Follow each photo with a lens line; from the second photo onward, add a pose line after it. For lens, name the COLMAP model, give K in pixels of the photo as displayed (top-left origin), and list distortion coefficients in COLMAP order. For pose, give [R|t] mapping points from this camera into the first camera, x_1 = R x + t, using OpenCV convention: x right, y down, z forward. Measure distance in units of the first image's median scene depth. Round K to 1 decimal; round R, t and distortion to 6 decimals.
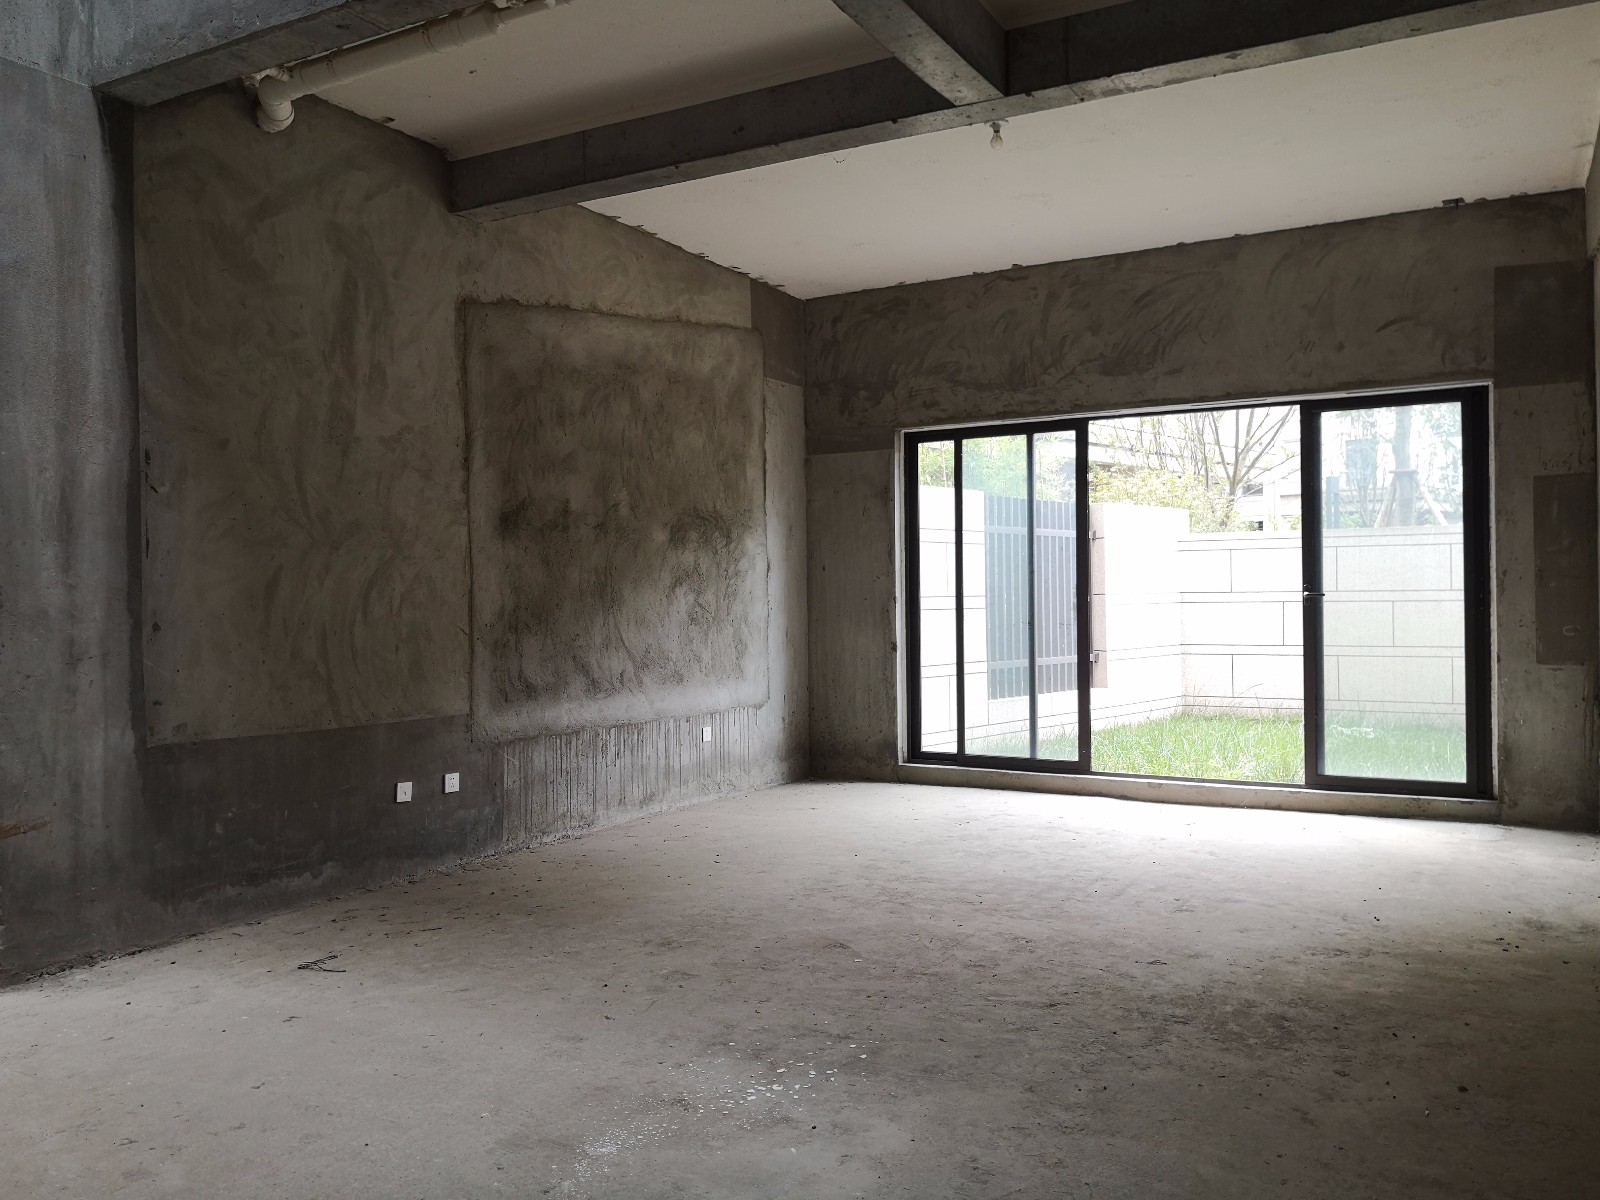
lens RADIAL K [[1279.6, 0, 801.9], [0, 1279.6, 602.5], [0, 0, 1]] dist [0.020606, -0.049746]
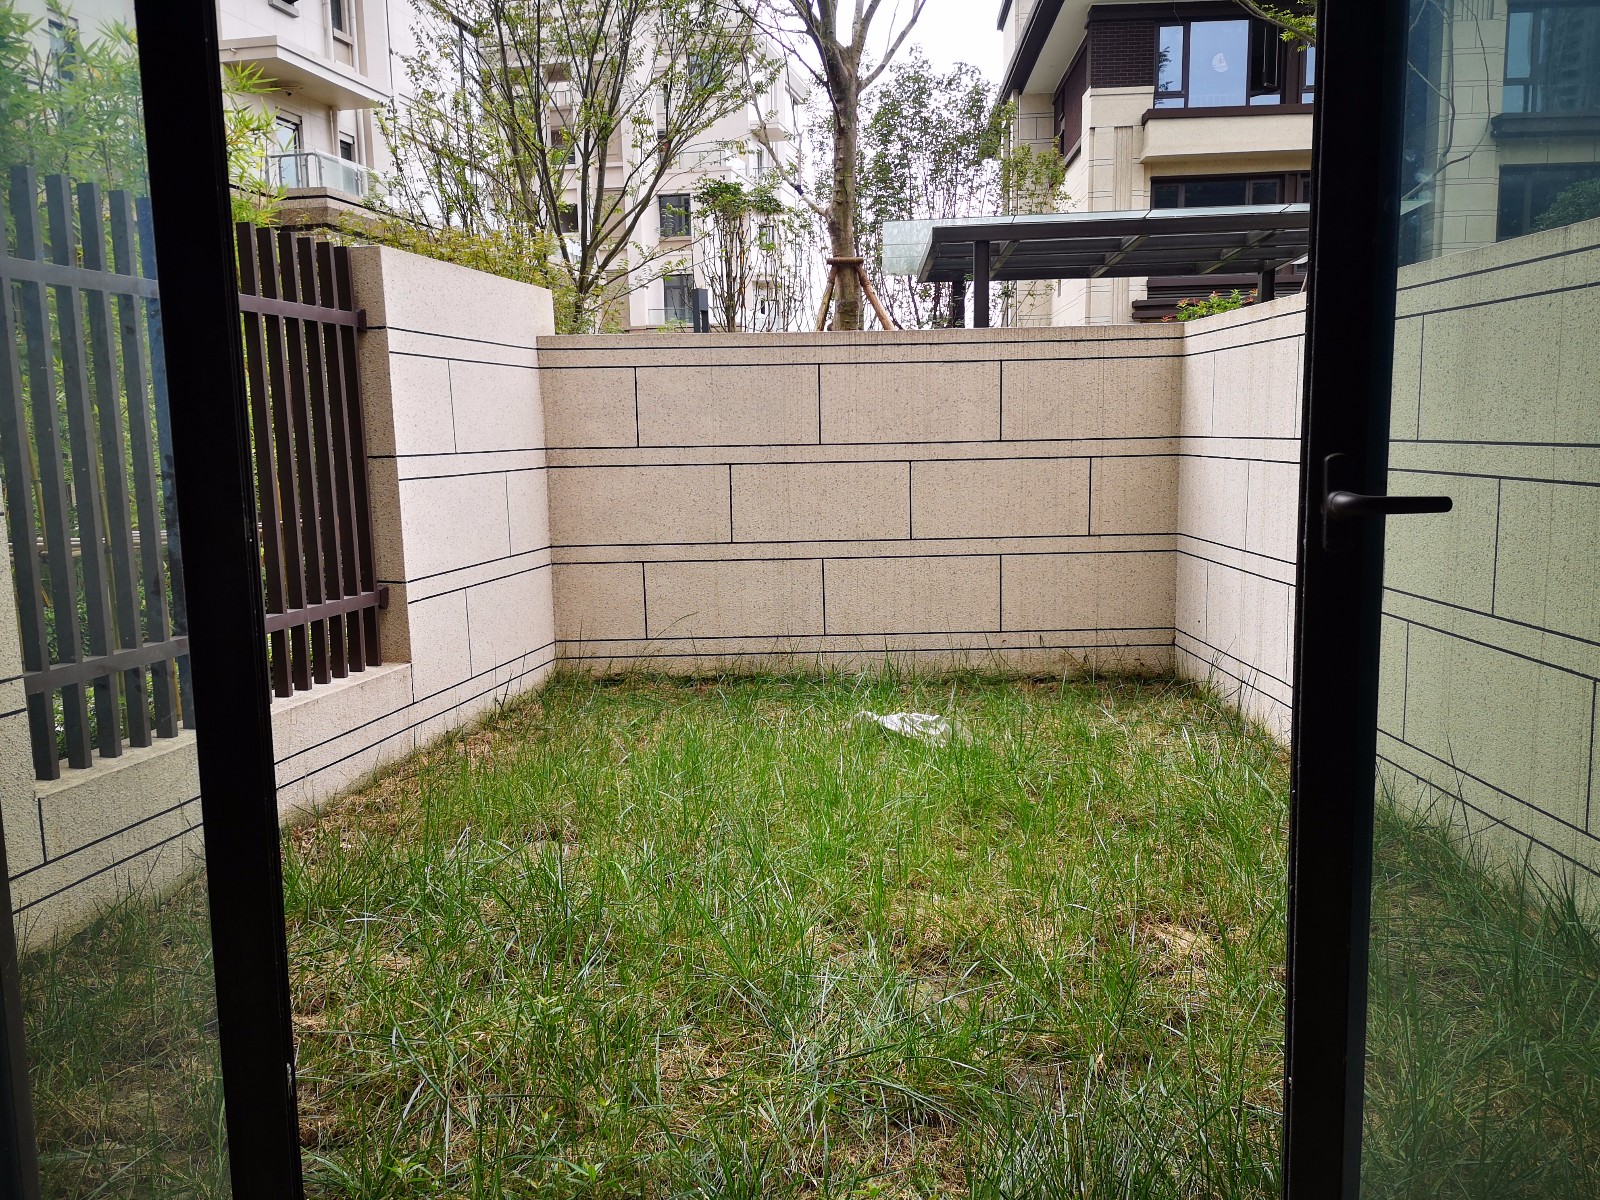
lens RADIAL K [[1279.6, 0, 801.9], [0, 1279.6, 602.5], [0, 0, 1]] dist [0.020606, -0.049746]
pose [[0.867375, -0.073652, 0.492174, 0.124302], [0.013241, 0.992053, 0.125122, -0.009566], [-0.497478, -0.102011, 0.861457, 0.489020]]
